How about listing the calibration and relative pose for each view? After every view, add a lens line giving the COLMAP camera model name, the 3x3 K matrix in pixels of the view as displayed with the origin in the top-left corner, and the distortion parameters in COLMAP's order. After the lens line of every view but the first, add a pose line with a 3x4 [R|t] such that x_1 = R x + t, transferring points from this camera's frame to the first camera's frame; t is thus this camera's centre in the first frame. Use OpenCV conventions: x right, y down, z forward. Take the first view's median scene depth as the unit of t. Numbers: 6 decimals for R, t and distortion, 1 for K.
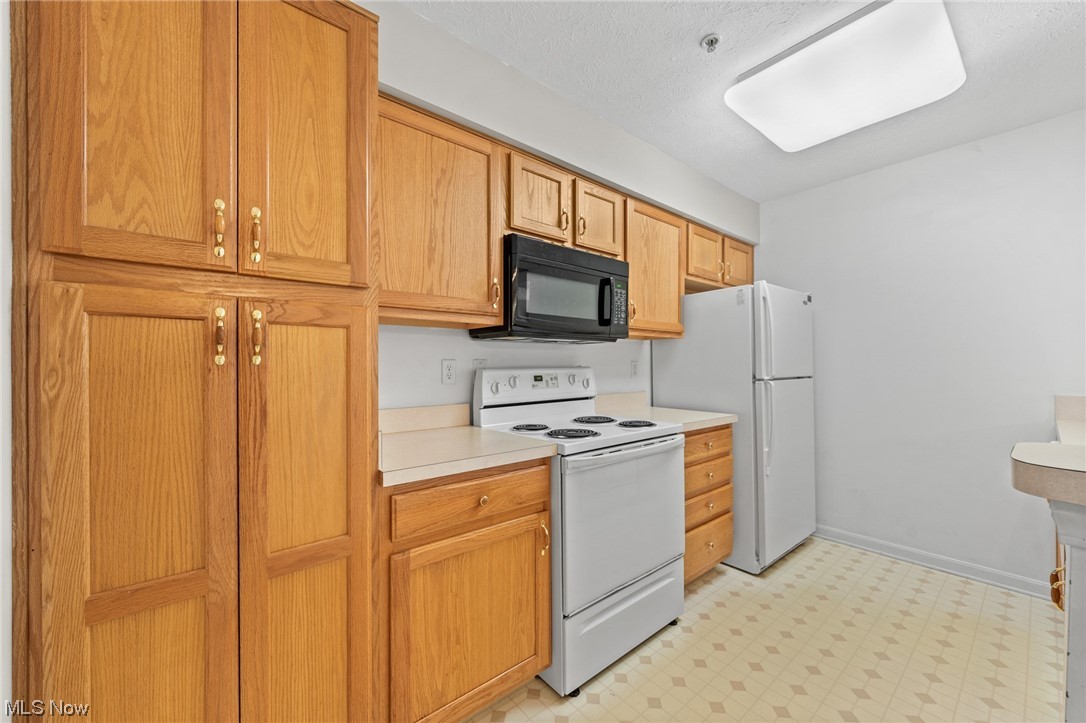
lens RADIAL K [[413.7, 0, 545.4], [0, 413.7, 366.0], [0, 0, 1]] dist [-0.000756, -0.000015]
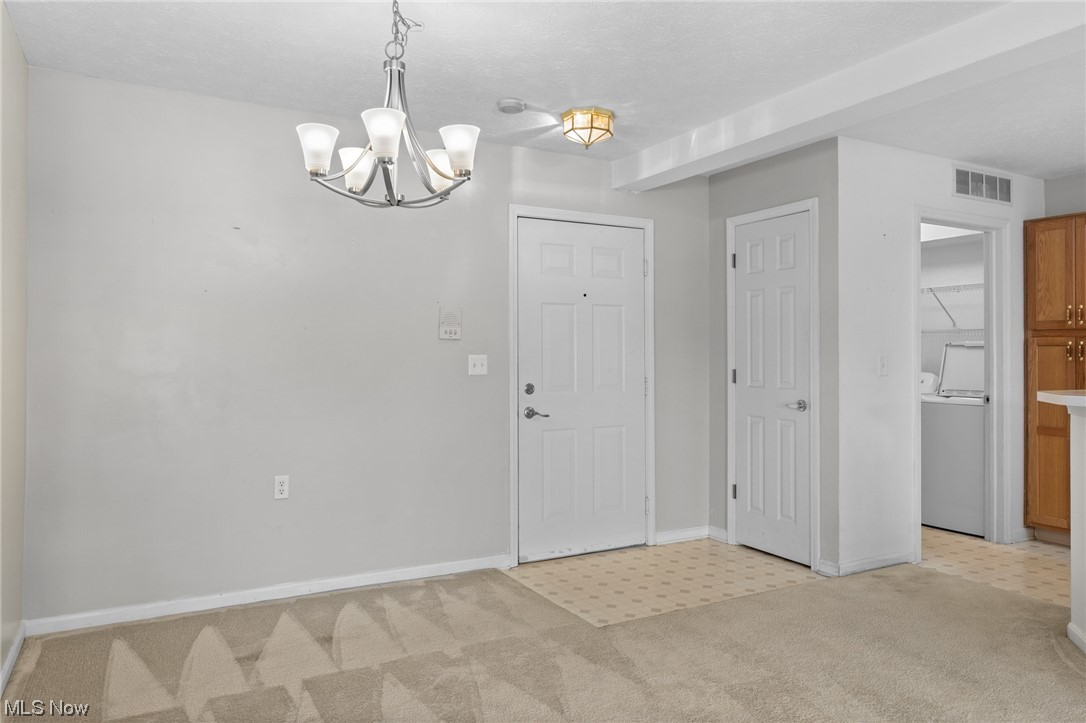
lens RADIAL K [[730.7, 0, 542.5], [0, 730.7, 346.6], [0, 0, 1]] dist [0.003282, -0.000392]
pose [[-0.183938, -0.011045, -0.982876, 2.219795], [-0.006831, 0.999927, -0.009959, -0.010710], [0.982914, 0.004882, -0.184000, -0.768635]]
